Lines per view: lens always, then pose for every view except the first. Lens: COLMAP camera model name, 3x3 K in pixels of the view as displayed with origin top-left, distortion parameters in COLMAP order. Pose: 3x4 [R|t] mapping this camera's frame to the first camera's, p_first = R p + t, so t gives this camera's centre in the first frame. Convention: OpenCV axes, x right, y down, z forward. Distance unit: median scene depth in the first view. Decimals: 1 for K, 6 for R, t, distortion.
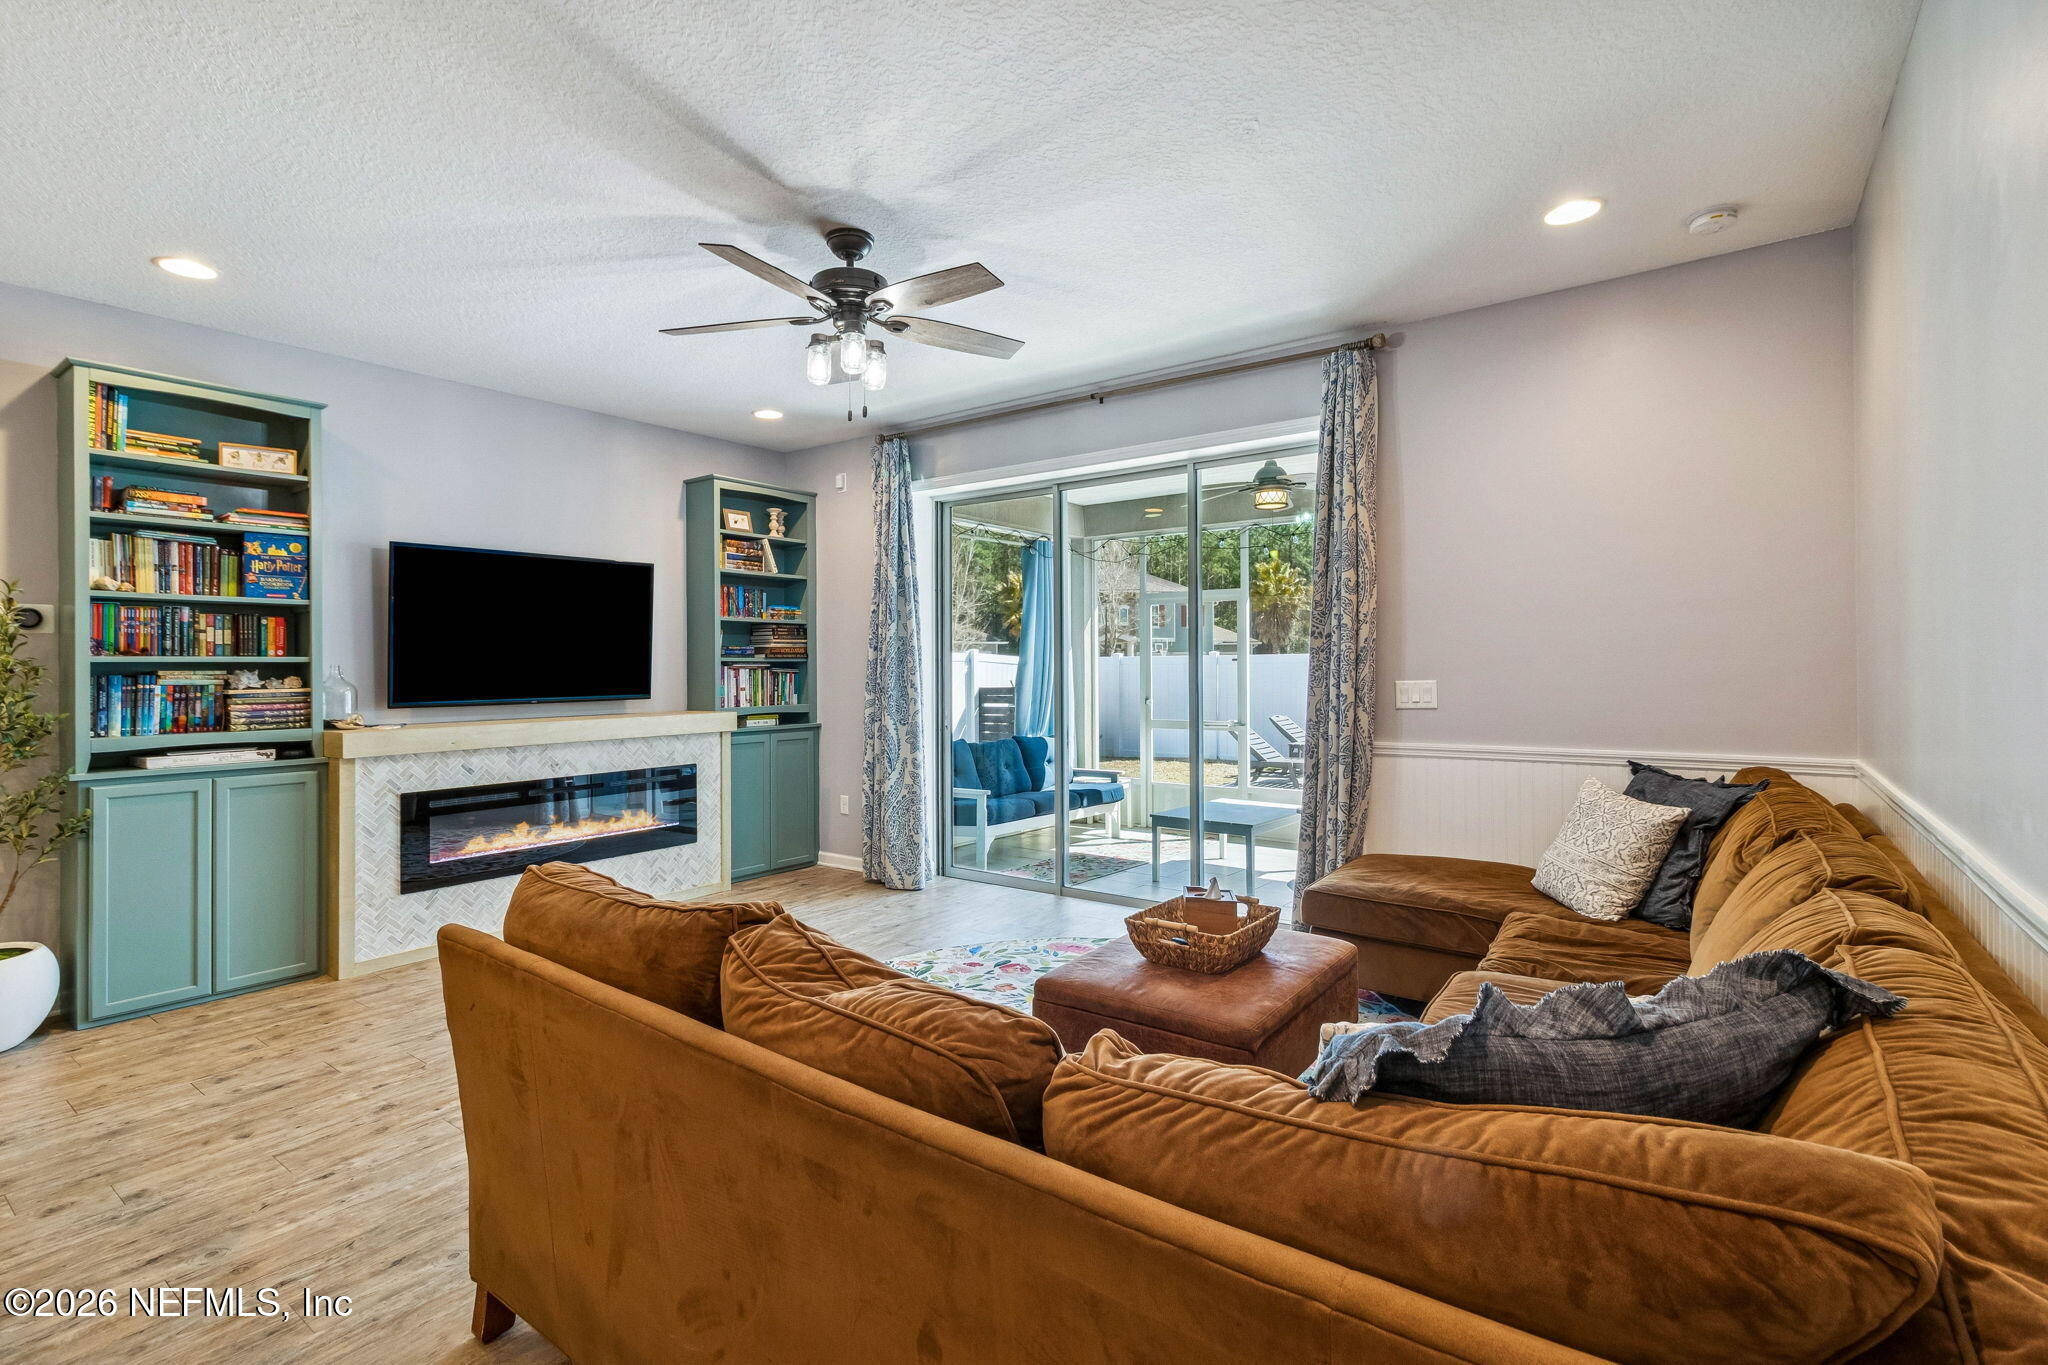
lens RADIAL K [[958.3, 0, 1011.4], [0, 958.3, 666.4], [0, 0, 1]] dist [0.000227, 0.000076]
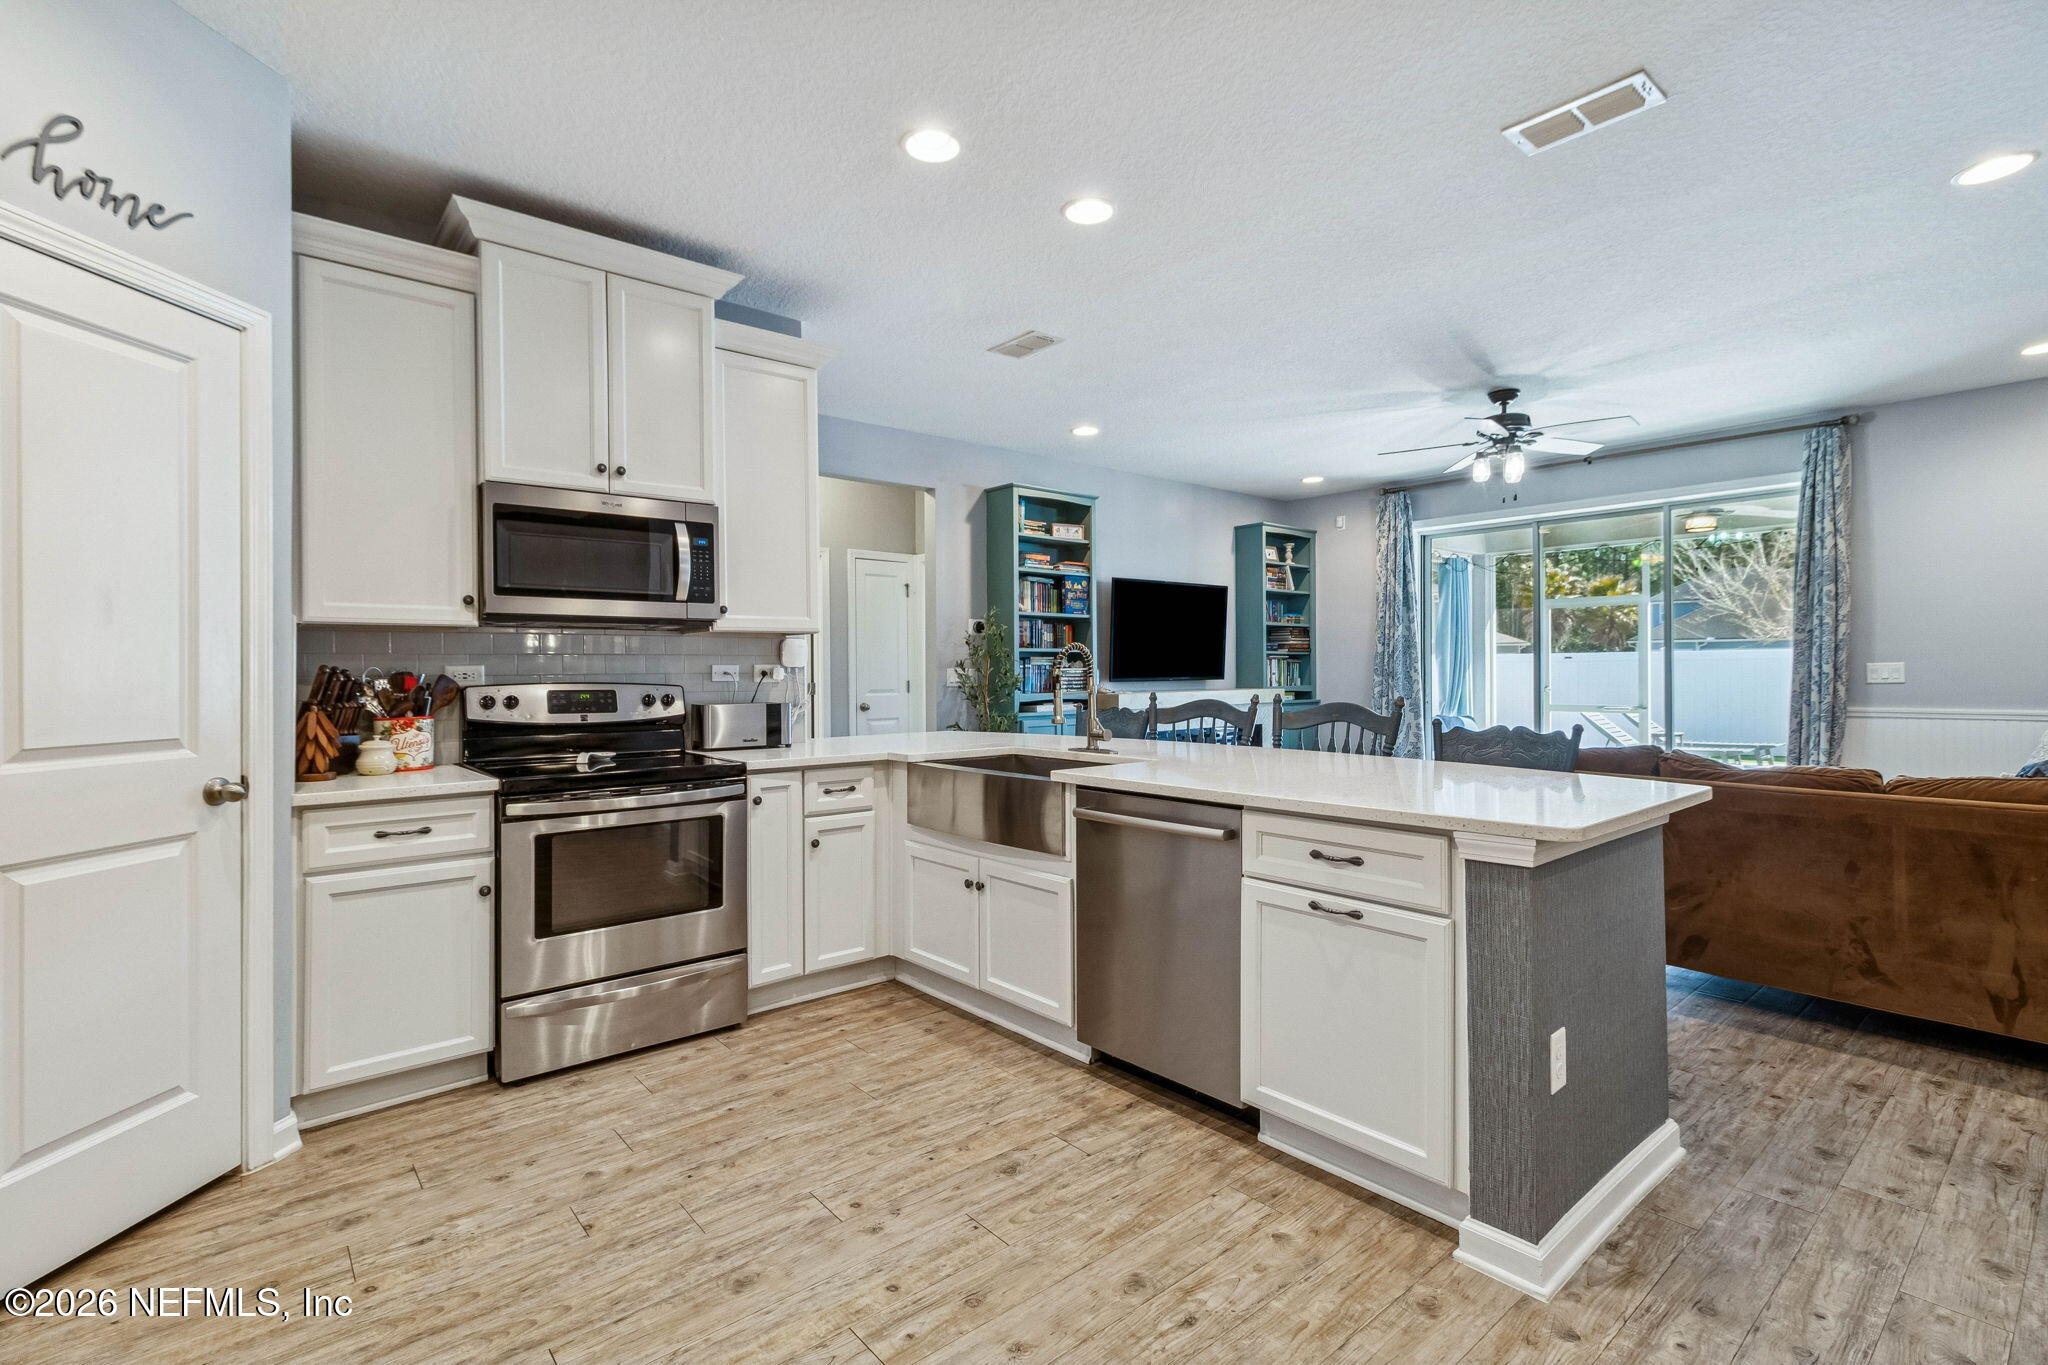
lens RADIAL K [[936.1, 0, 1007.6], [0, 936.1, 670.6], [0, 0, 1]] dist [0.003570, 0.000133]
pose [[0.972867, 0.001173, -0.231362, -0.495889], [-0.000563, 0.999996, 0.002702, 0.022932], [0.231365, -0.002499, 0.972864, -0.612433]]
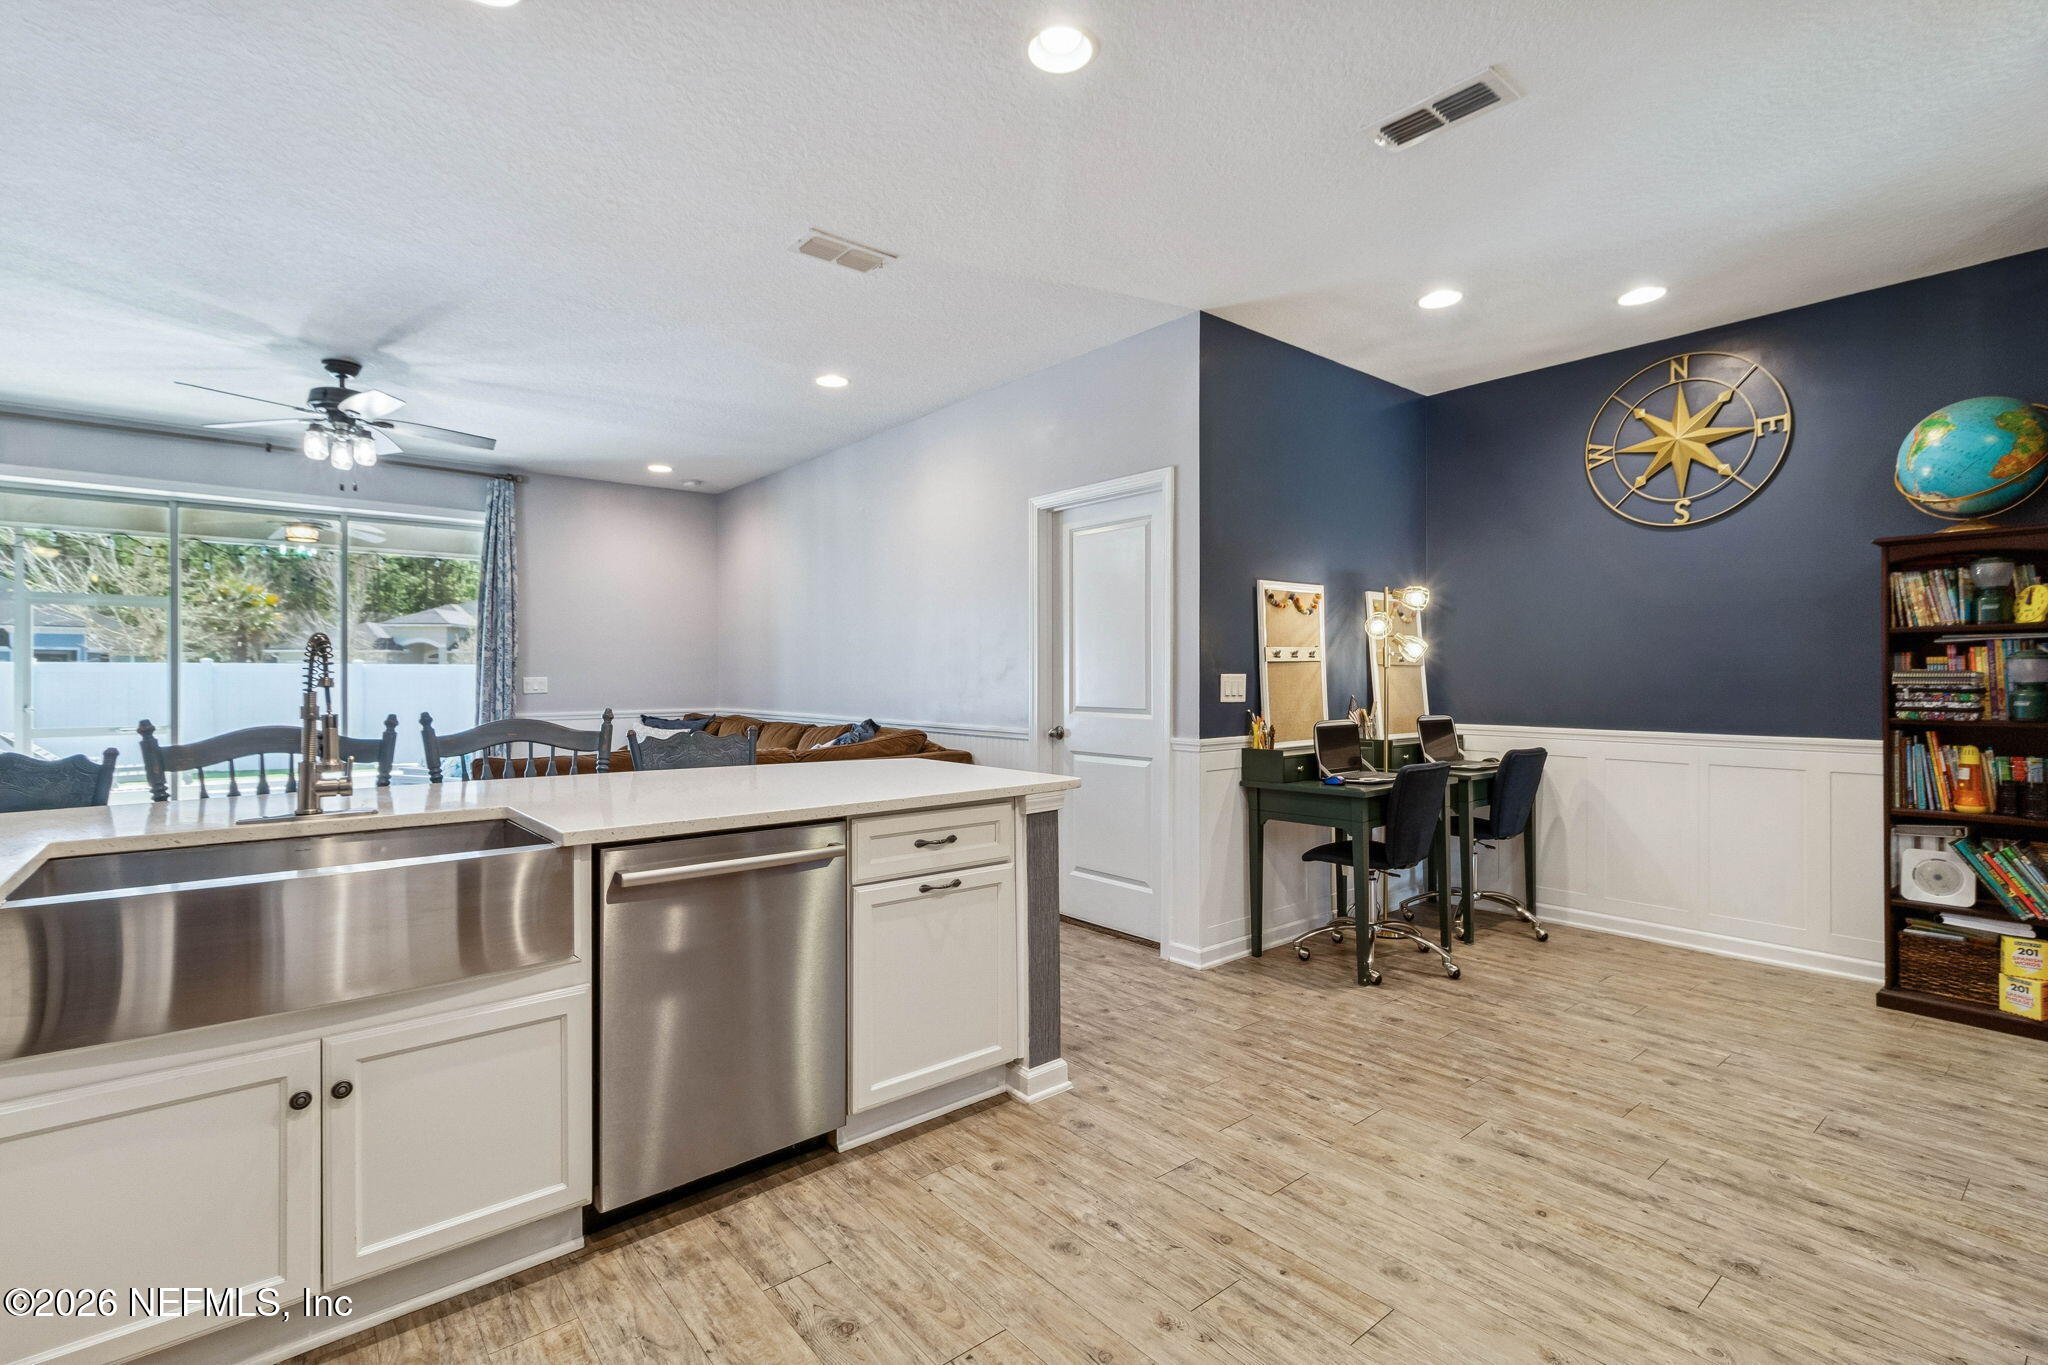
lens RADIAL K [[936.2, 0, 1005.4], [0, 936.2, 679.3], [0, 0, 1]] dist [0.003153, 0.000091]
pose [[0.241283, 0.004642, 0.970444, -1.023537], [0.000703, 0.999987, -0.004958, 0.027394], [-0.970455, 0.001878, 0.241277, -0.244388]]
